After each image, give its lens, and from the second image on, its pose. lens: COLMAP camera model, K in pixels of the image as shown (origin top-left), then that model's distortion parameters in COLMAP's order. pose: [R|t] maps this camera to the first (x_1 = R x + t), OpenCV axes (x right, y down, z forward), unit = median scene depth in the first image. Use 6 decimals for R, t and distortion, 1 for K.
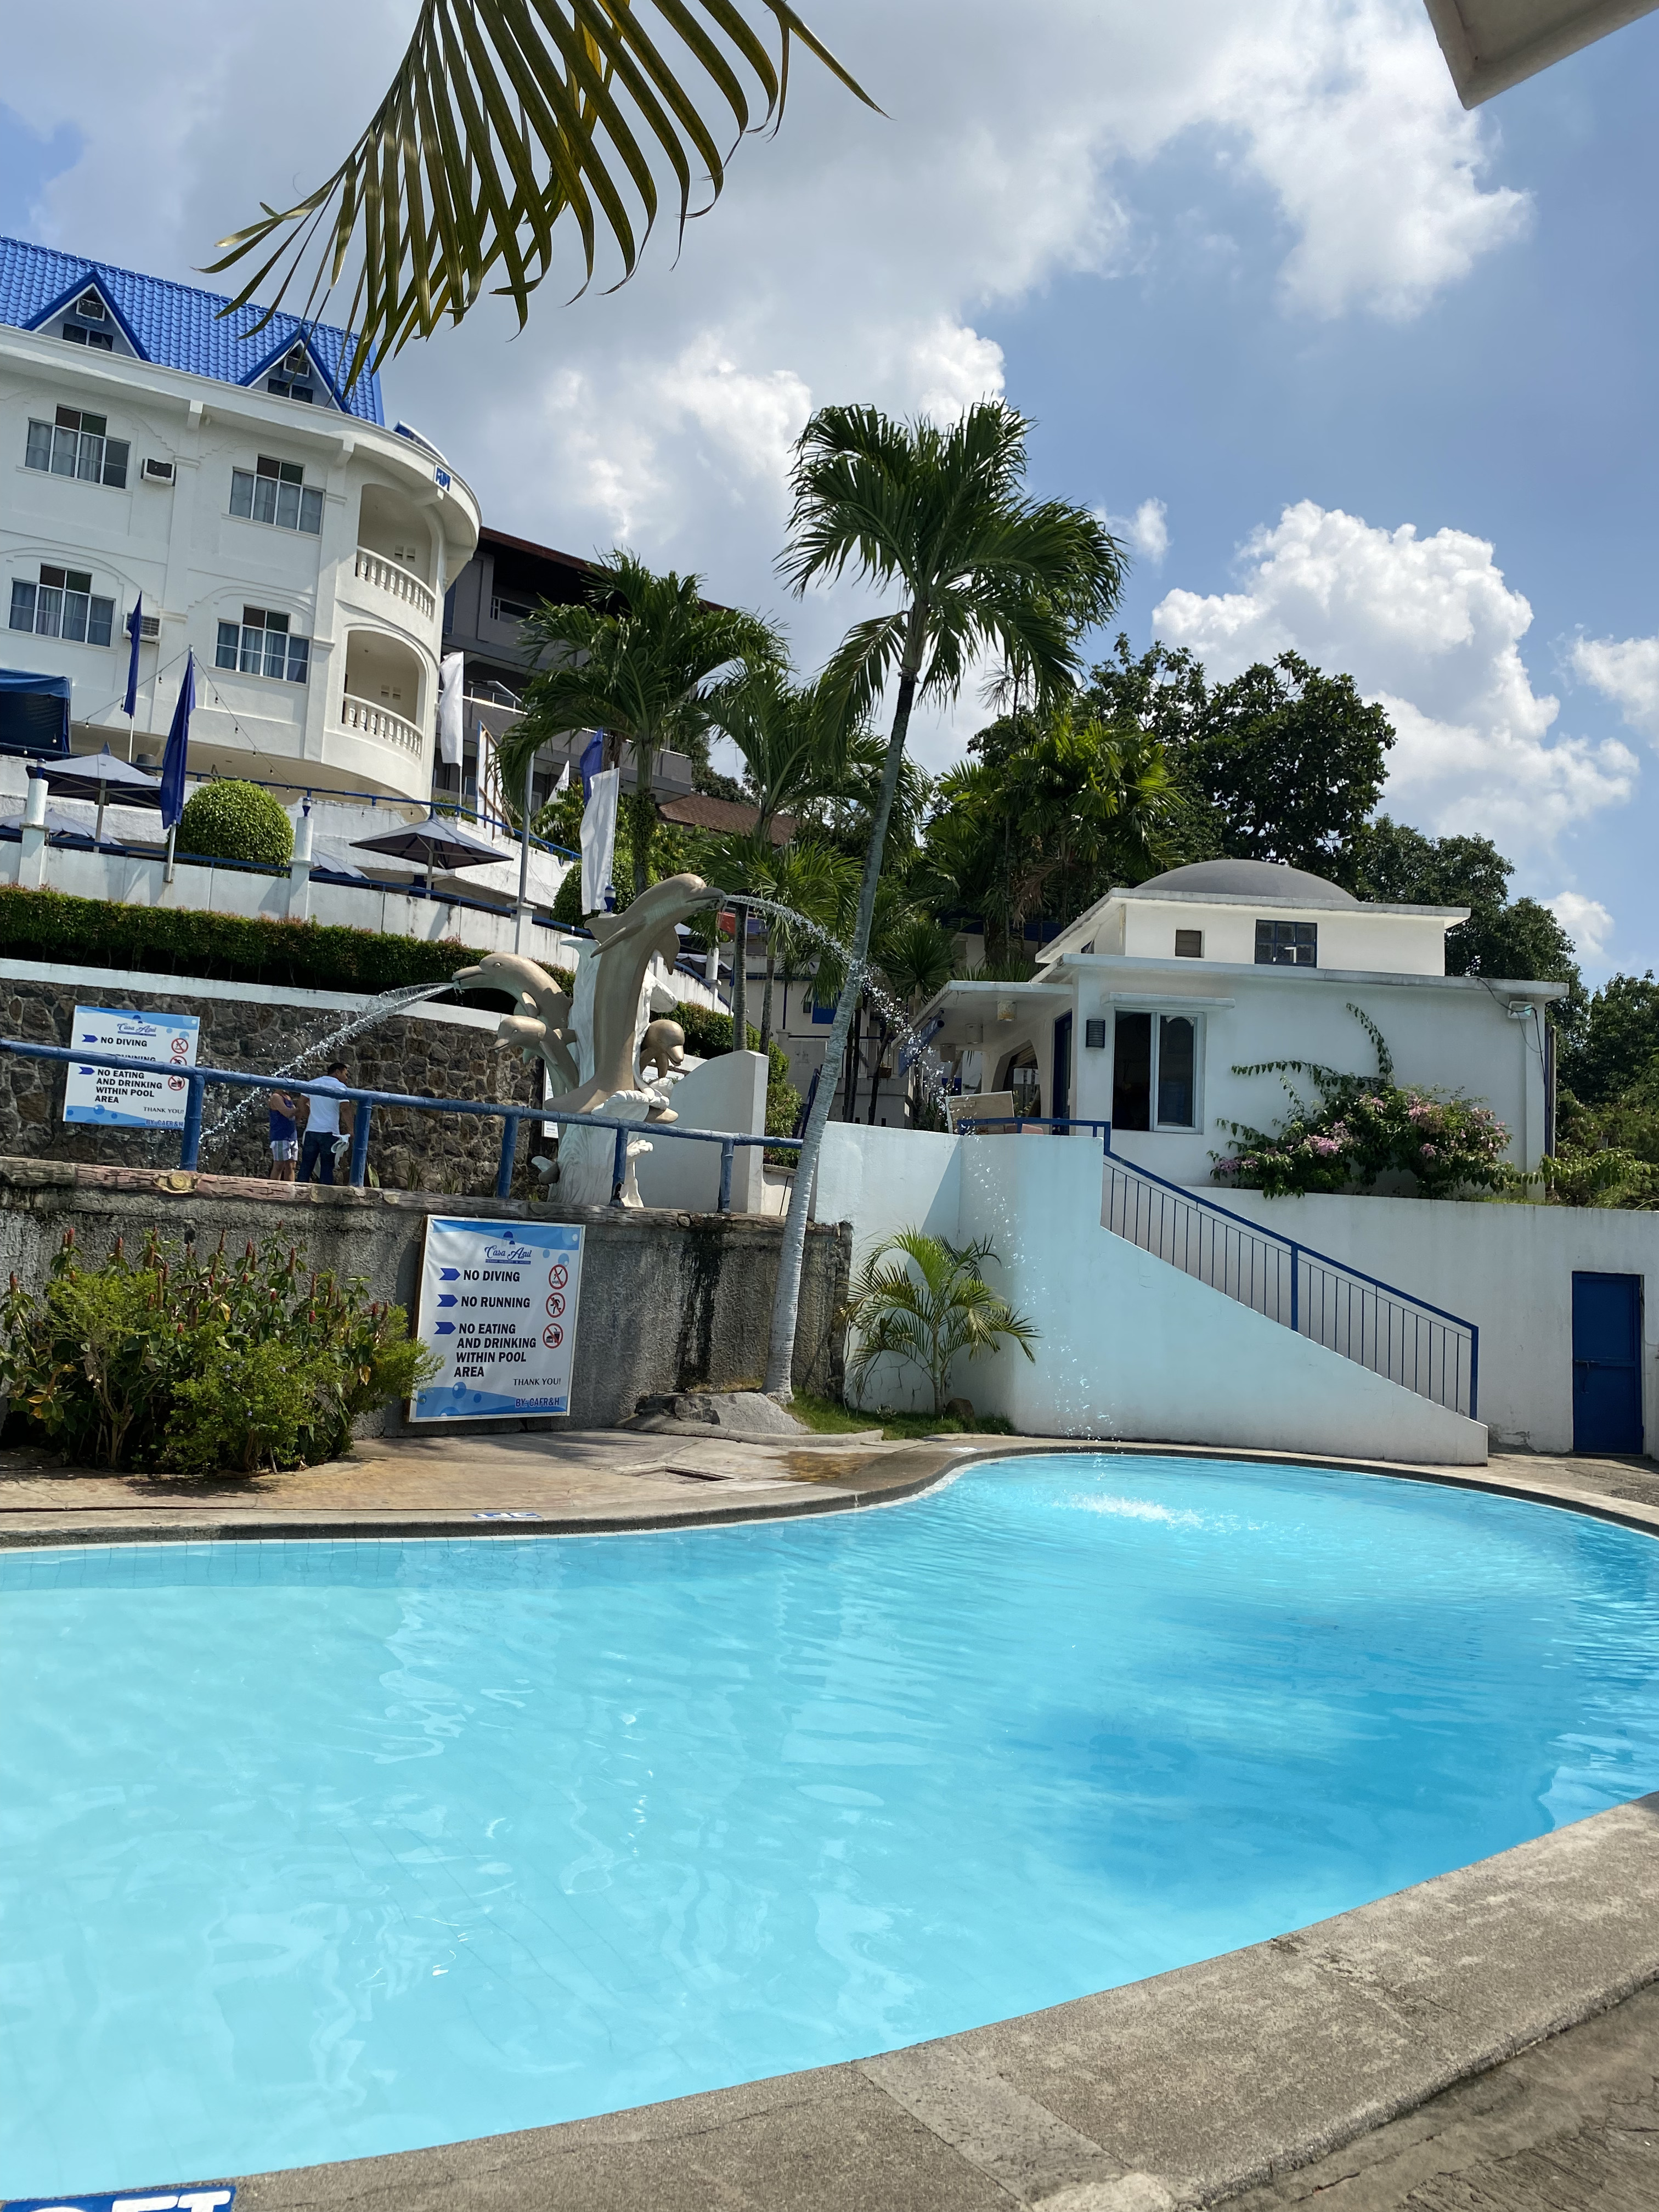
lens RADIAL K [[1656.3, 0, 833.8], [0, 1656.3, 1104.9], [0, 0, 1]] dist [-0.003376, -0.001422]
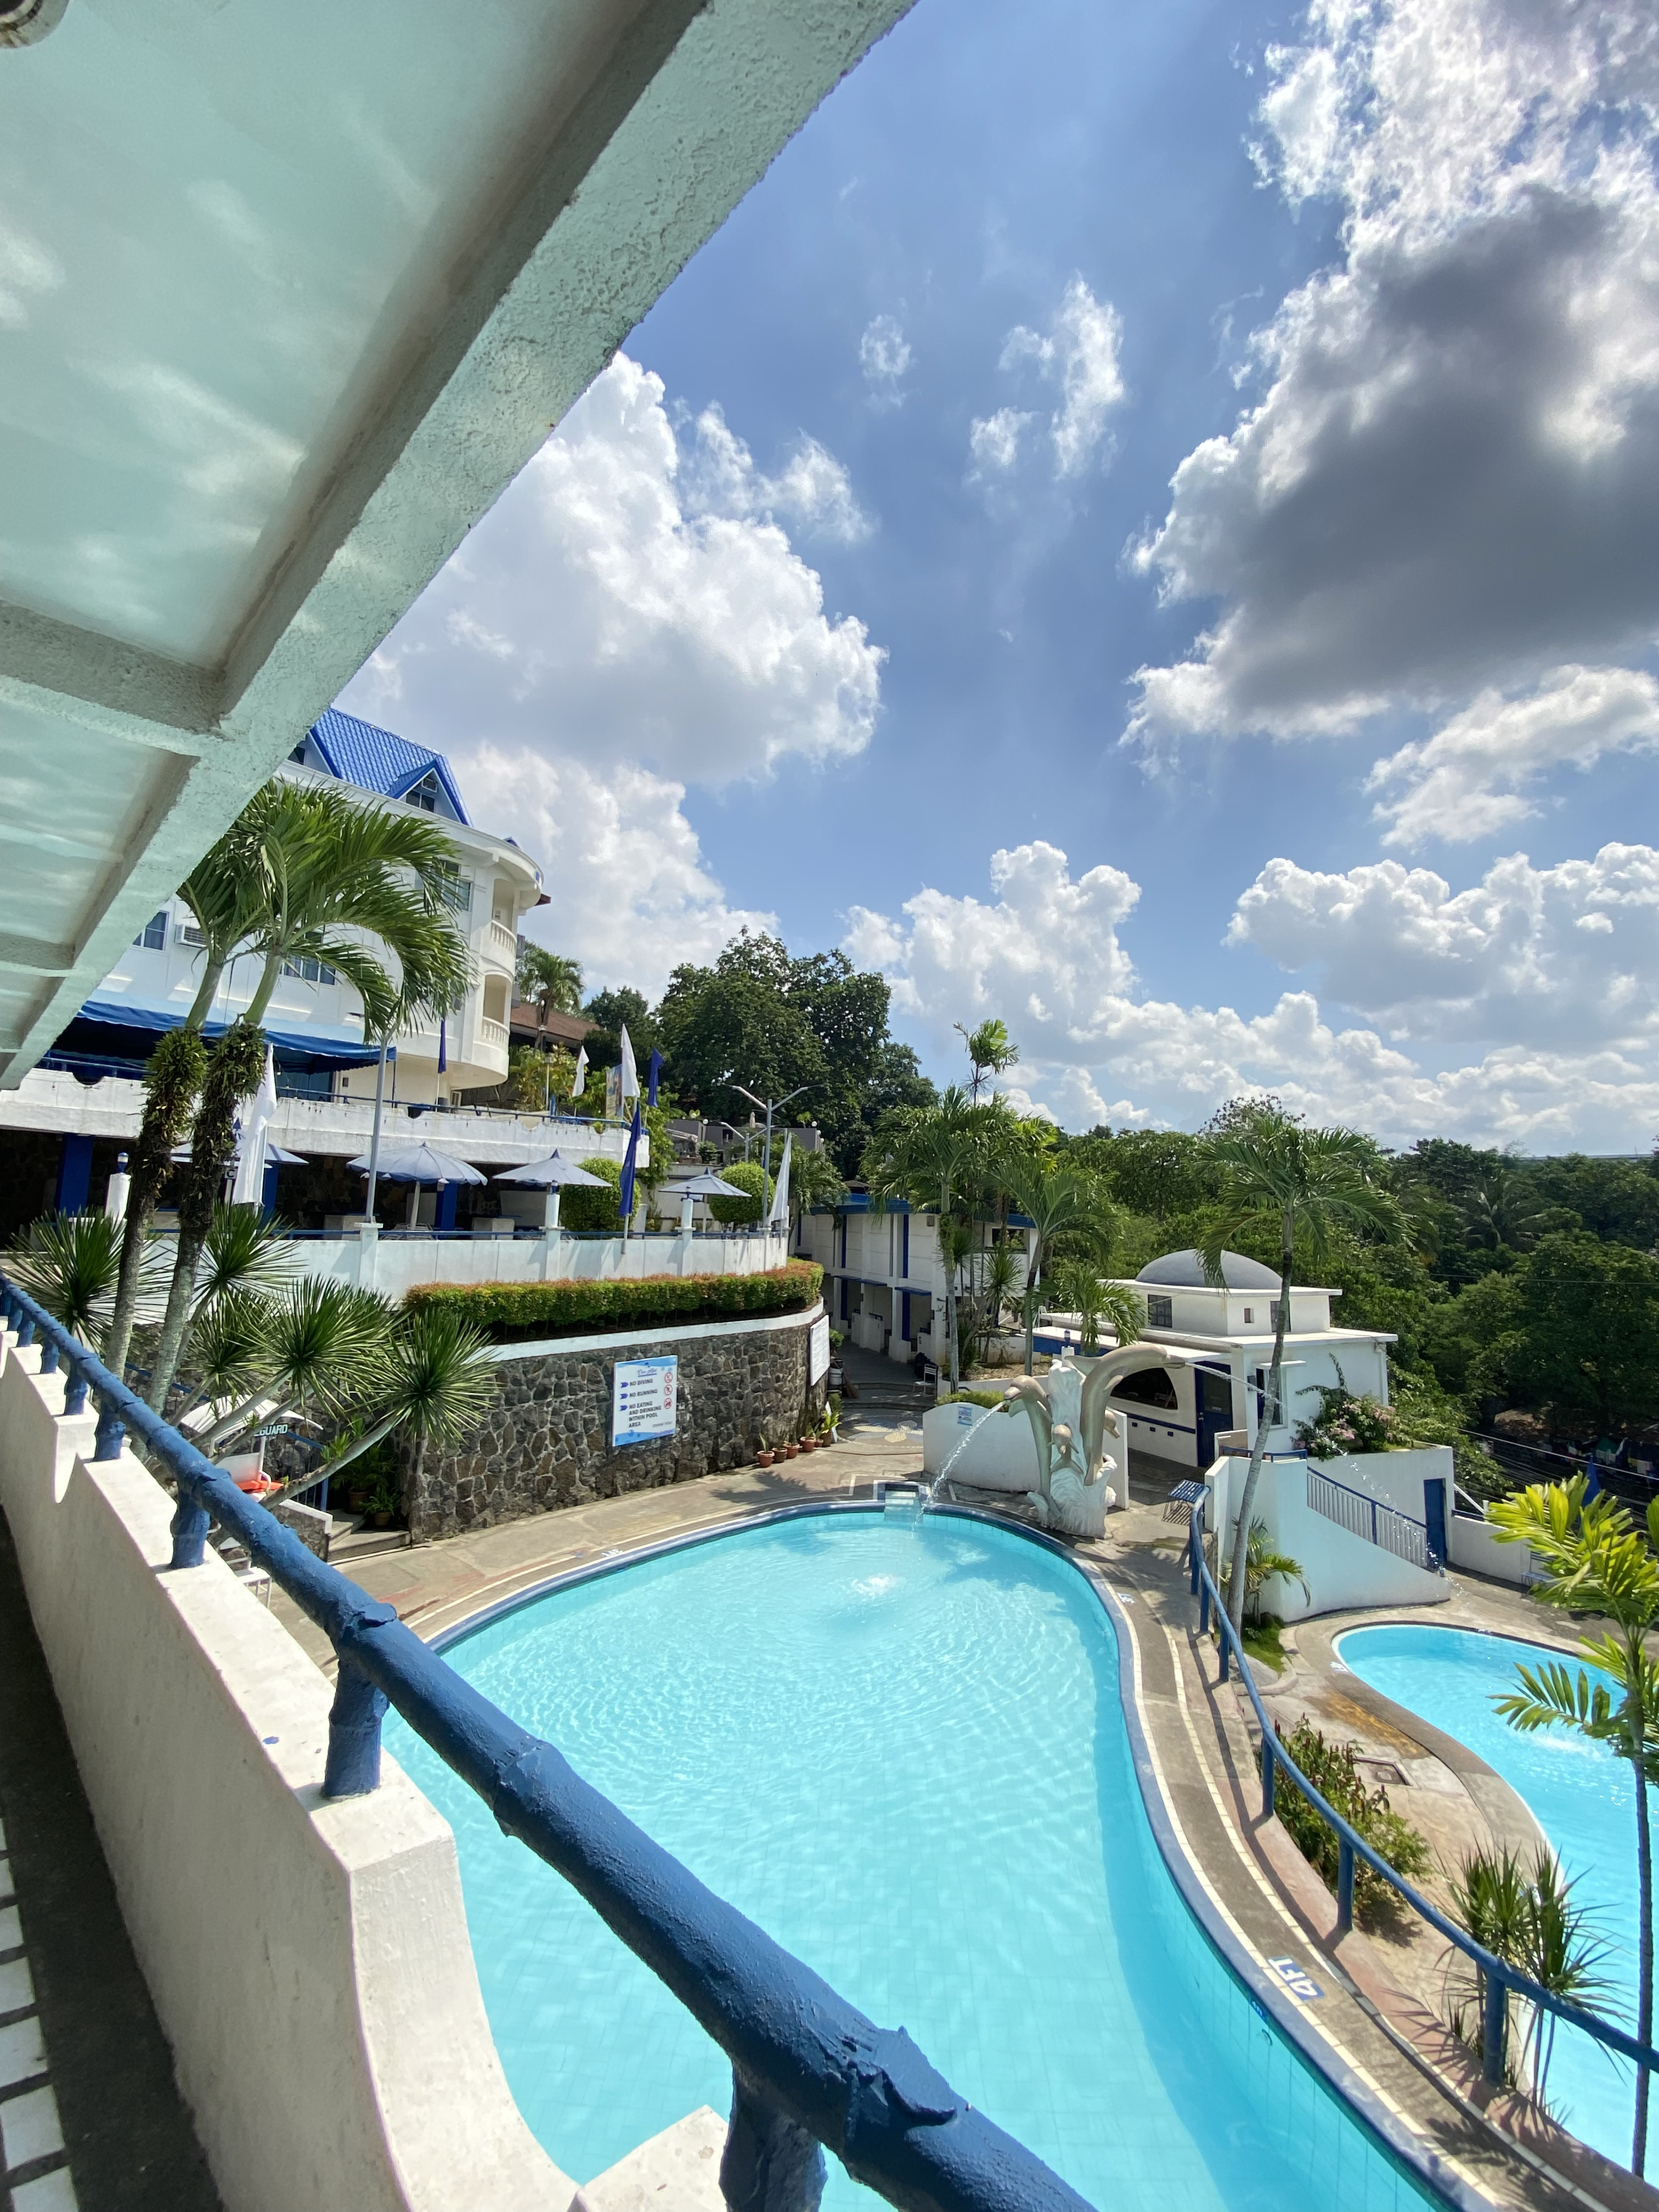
lens RADIAL K [[900.6, 0, 831.5], [0, 900.6, 1107.8], [0, 0, 1]] dist [0.002240, 0.000026]
pose [[0.915390, 0.032324, 0.401268, -0.604632], [-0.025316, 0.999420, -0.022755, -0.272269], [-0.401771, 0.010671, 0.915678, 0.176998]]
